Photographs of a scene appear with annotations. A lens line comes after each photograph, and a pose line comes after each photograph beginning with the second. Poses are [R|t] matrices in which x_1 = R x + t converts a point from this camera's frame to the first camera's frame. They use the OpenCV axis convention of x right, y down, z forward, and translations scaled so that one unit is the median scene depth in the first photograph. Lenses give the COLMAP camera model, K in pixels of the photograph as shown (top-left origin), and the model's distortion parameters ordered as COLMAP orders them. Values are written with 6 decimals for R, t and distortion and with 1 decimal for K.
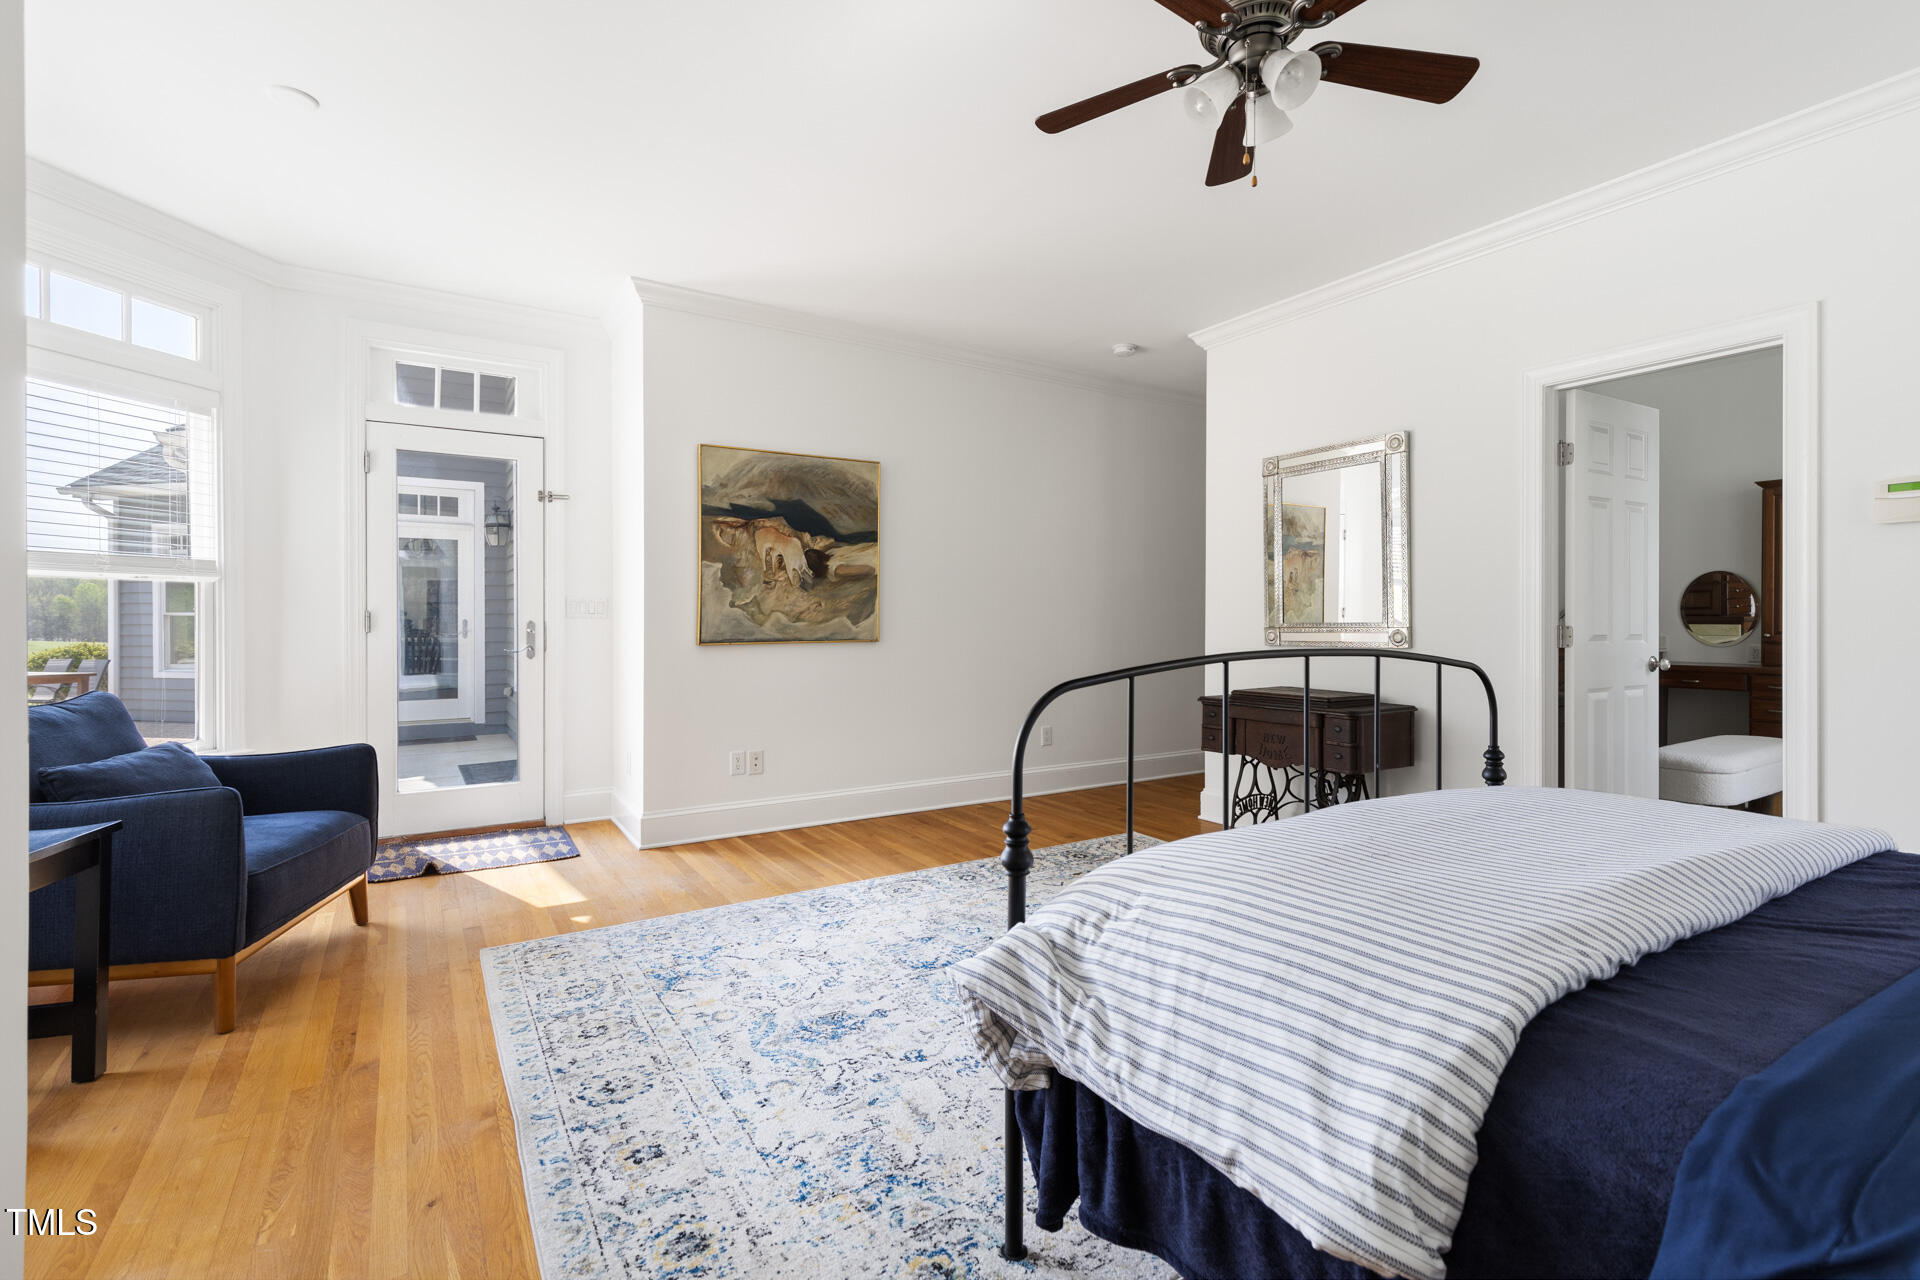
lens RADIAL K [[878.6, 0, 952.5], [0, 878.6, 620.9], [0, 0, 1]] dist [0.005711, -0.001254]
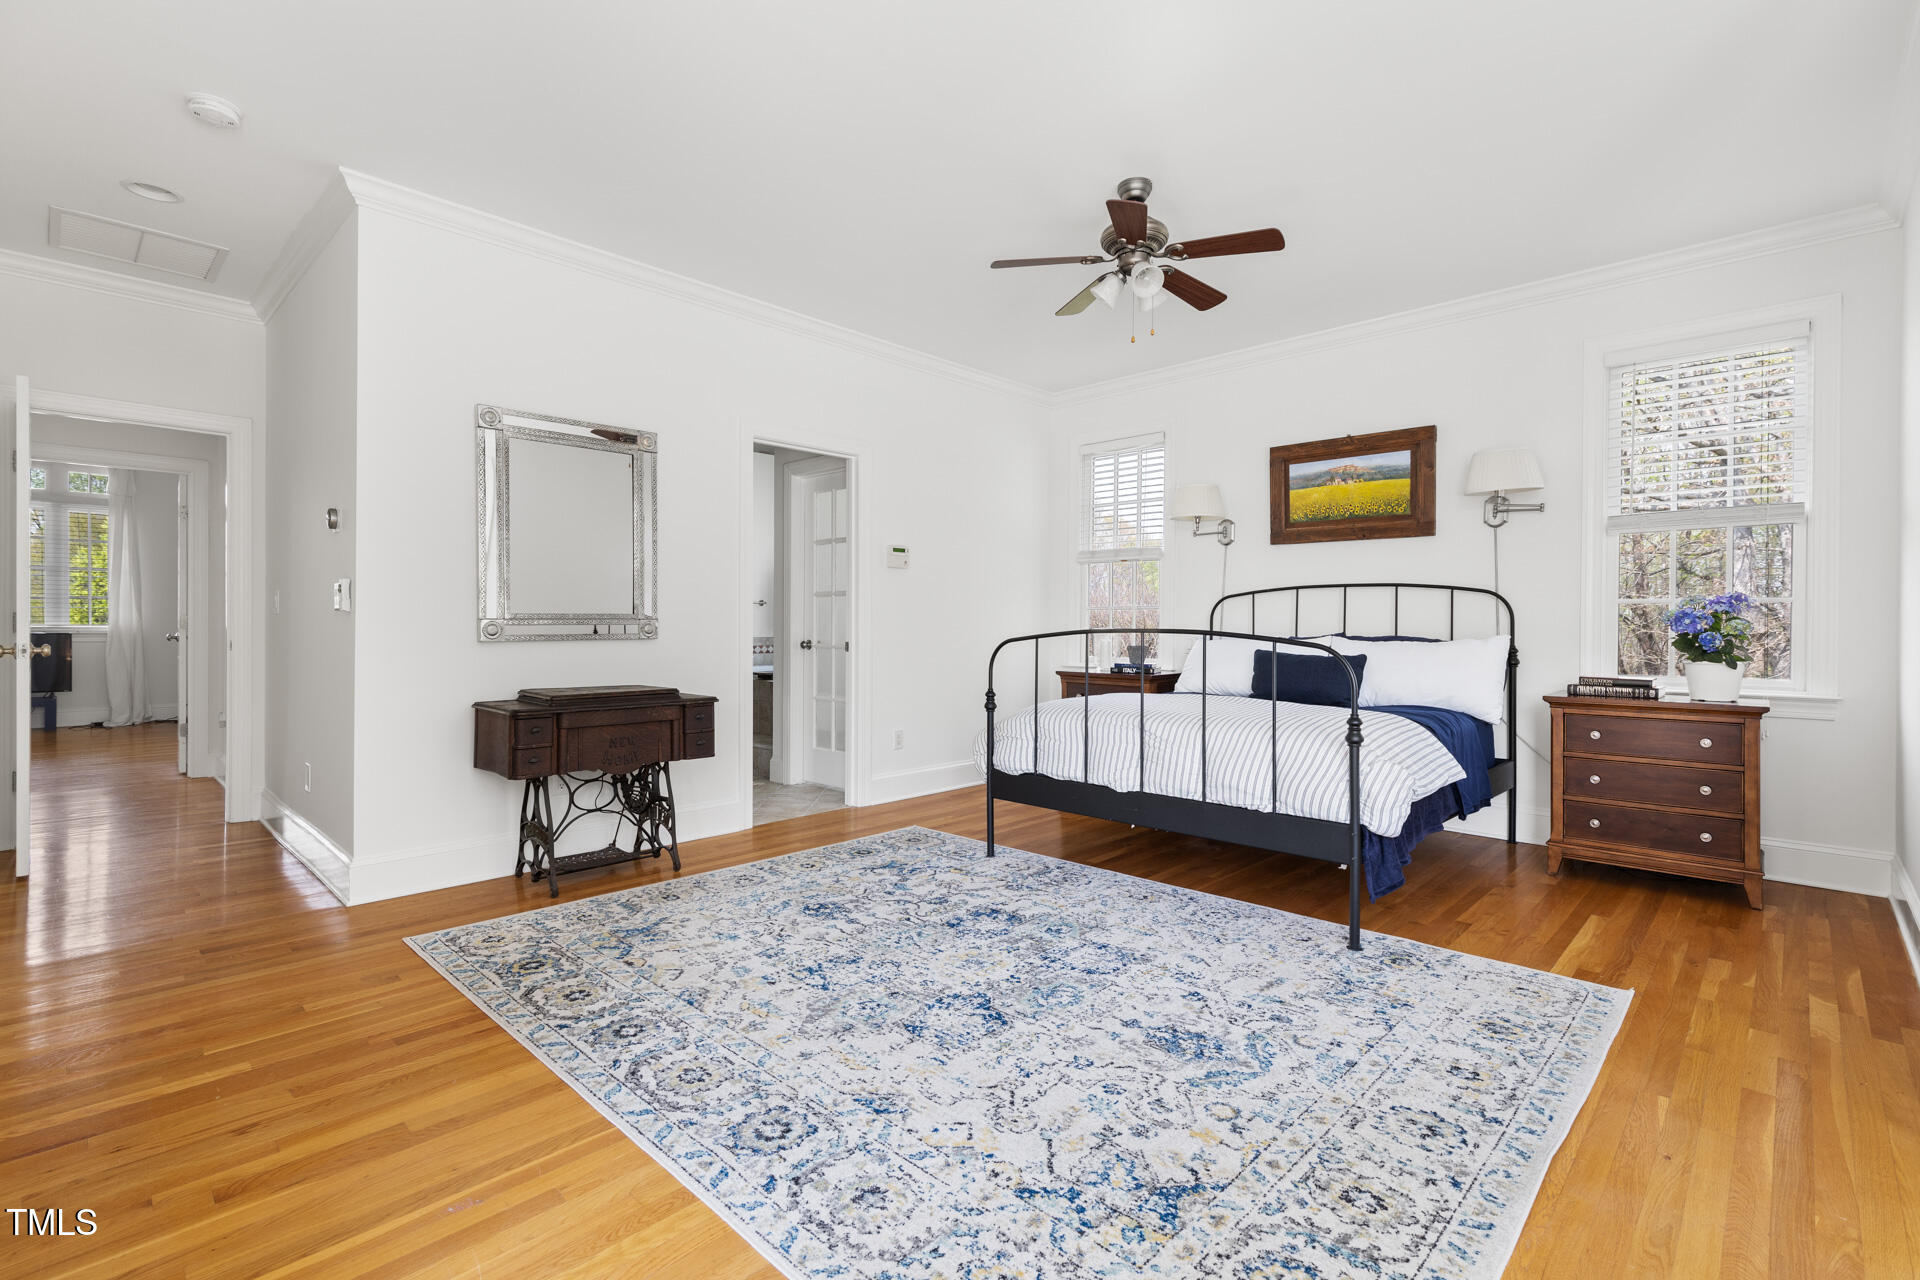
lens RADIAL K [[878.6, 0, 962.3], [0, 878.6, 640.4], [0, 0, 1]] dist [0.005711, -0.001254]
pose [[-0.249749, -0.019875, 0.968107, -0.815187], [-0.003431, 0.999801, 0.019640, 0.014357], [-0.968304, 0.001584, -0.249768, 1.218687]]
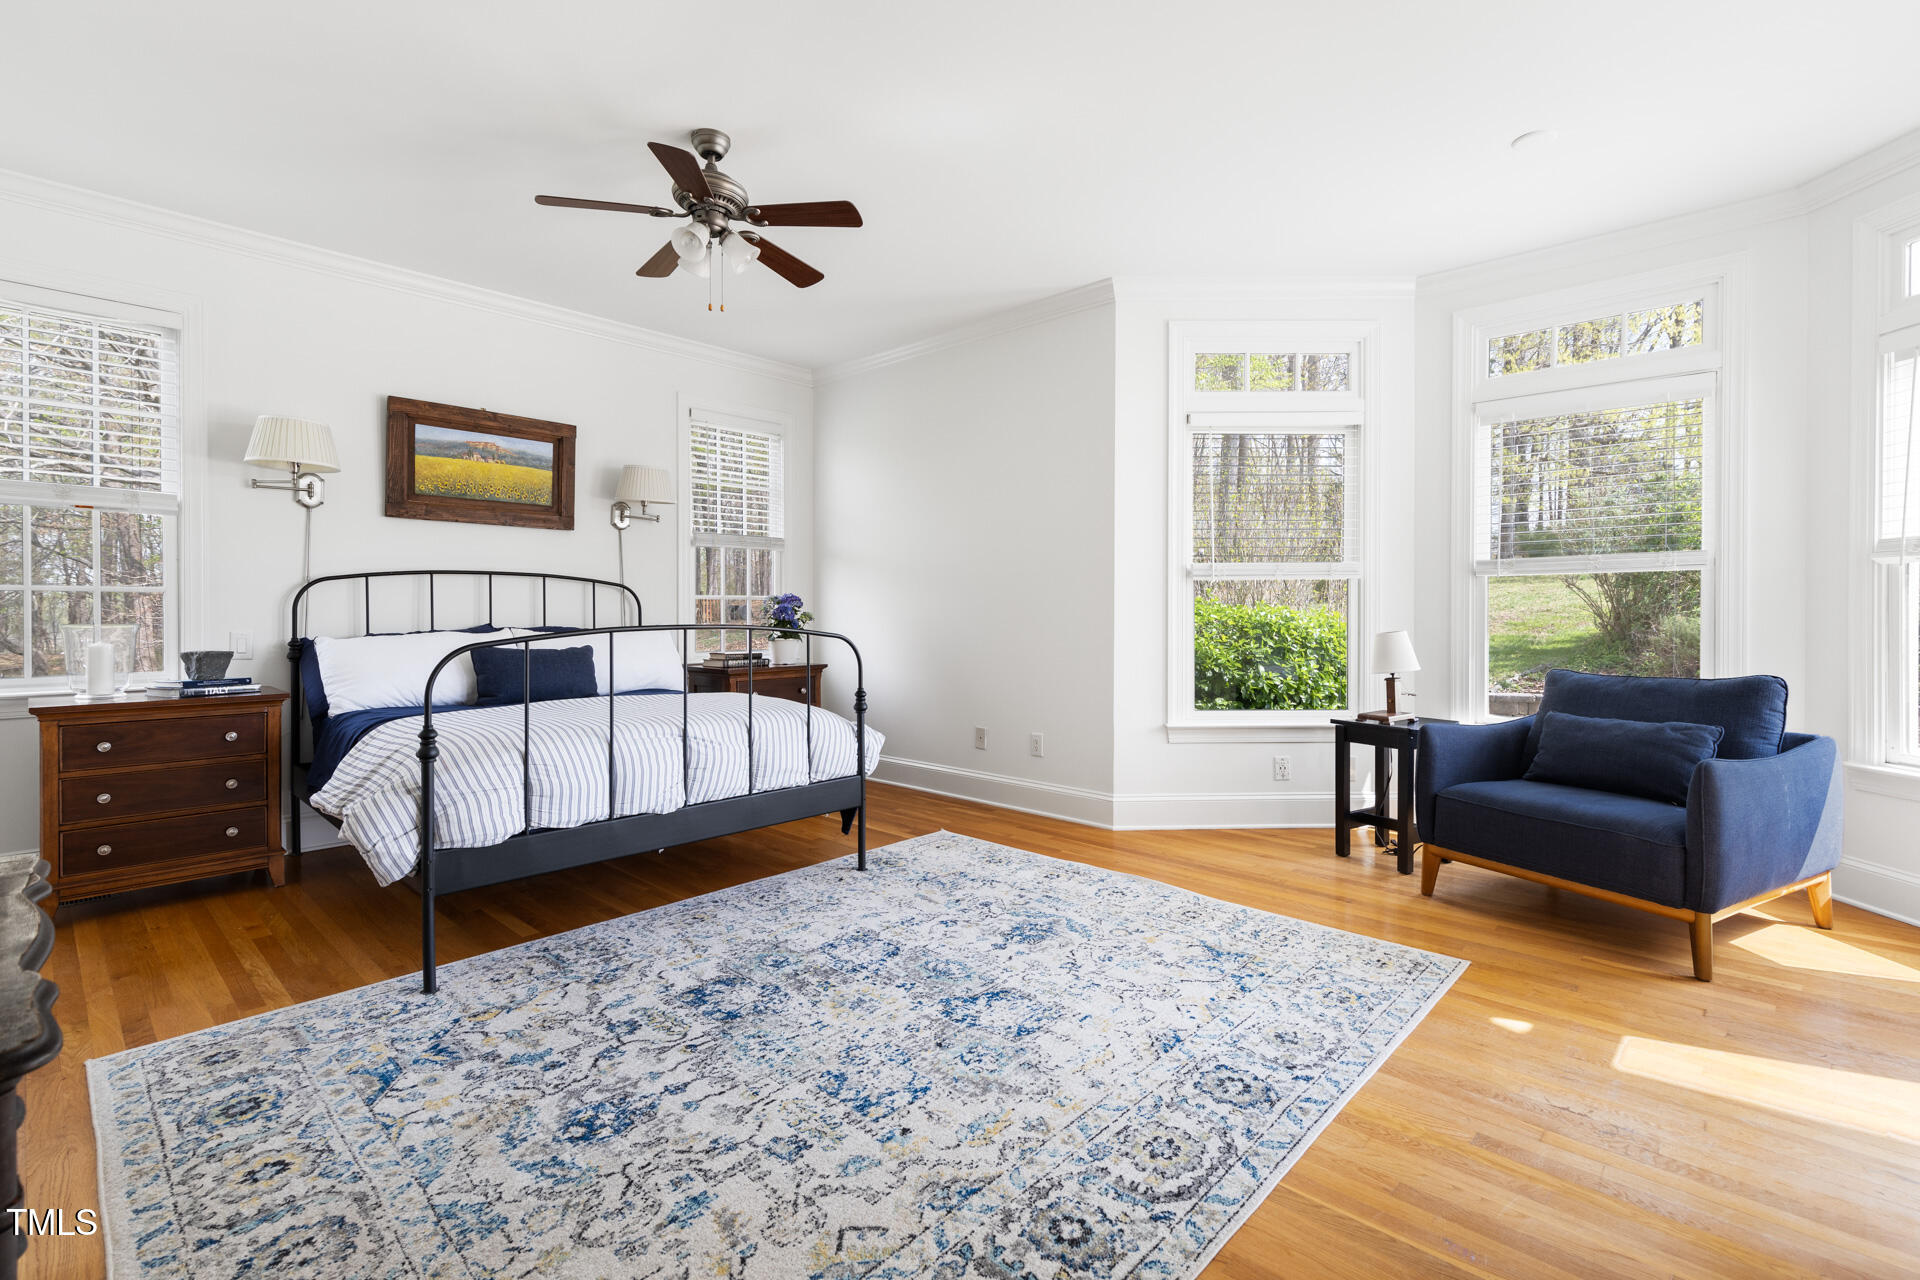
lens RADIAL K [[878.6, 0, 973.2], [0, 878.6, 630.3], [0, 0, 1]] dist [0.005711, -0.001254]
pose [[-0.963159, 0.006110, -0.268863, 0.224125], [-0.000759, 0.999676, 0.025435, 0.000571], [0.268931, 0.024702, -0.962842, 1.809174]]
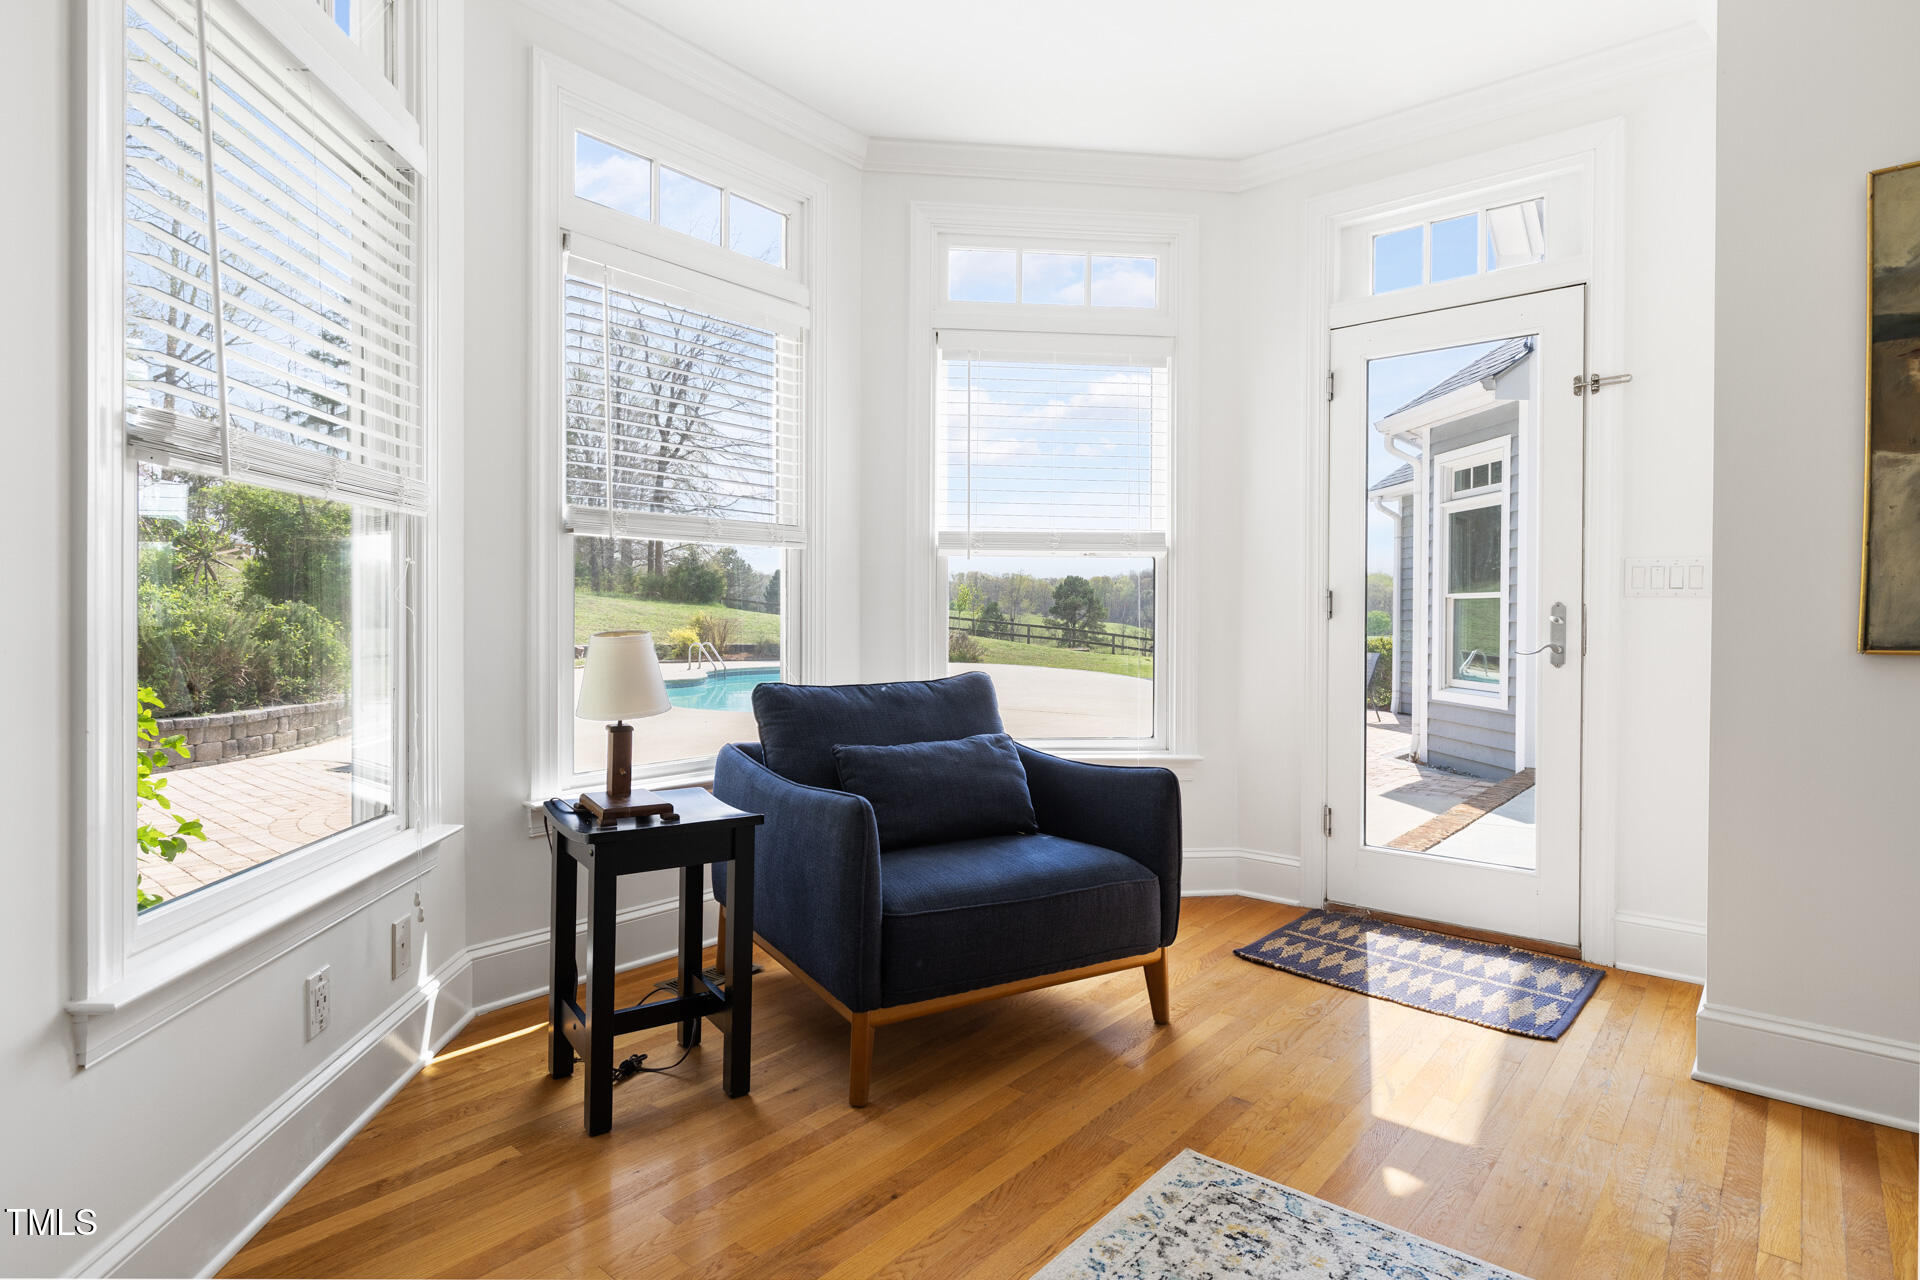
lens RADIAL K [[997.6, 0, 963.8], [0, 997.6, 625.0], [0, 0, 1]] dist [-0.002839, -0.002415]
pose [[0.311430, 0.010387, -0.950212, 0.045846], [-0.009274, 0.999926, 0.007891, 0.021873], [0.950224, 0.006354, 0.311503, 0.675316]]
